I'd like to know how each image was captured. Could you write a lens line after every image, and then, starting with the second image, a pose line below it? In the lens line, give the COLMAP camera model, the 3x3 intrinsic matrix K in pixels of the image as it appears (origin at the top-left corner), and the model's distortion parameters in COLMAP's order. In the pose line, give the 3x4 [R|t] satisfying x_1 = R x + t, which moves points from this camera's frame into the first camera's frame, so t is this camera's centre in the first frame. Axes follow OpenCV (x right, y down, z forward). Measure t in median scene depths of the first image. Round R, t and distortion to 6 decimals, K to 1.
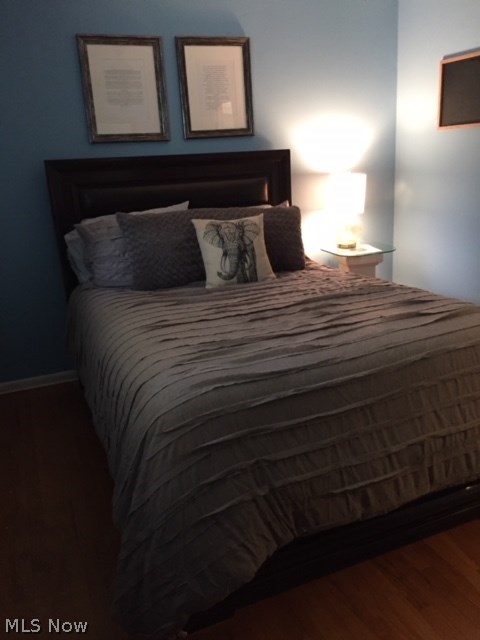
lens RADIAL K [[545.0, 0, 242.6], [0, 545.0, 321.9], [0, 0, 1]] dist [0.076933, -0.108644]
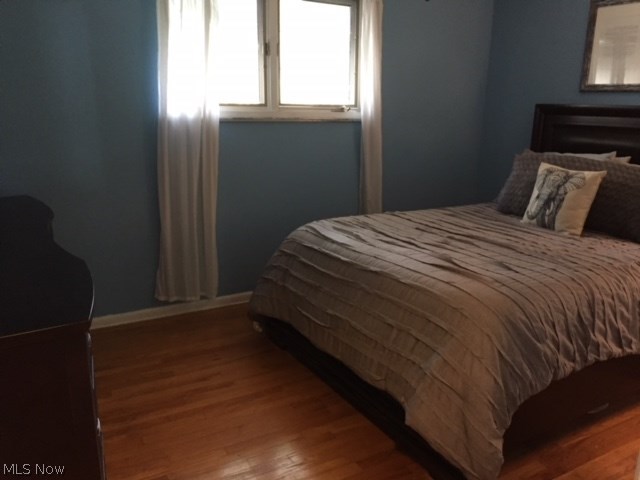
lens RADIAL K [[545.0, 0, 320.0], [0, 545.0, 240.0], [0, 0, 1]] dist [0.076933, -0.108644]
pose [[0.128683, 0.292867, -0.947454, 1.239698], [-0.308041, 0.919942, 0.242524, -0.224608], [0.942630, 0.260646, 0.208595, 0.484190]]
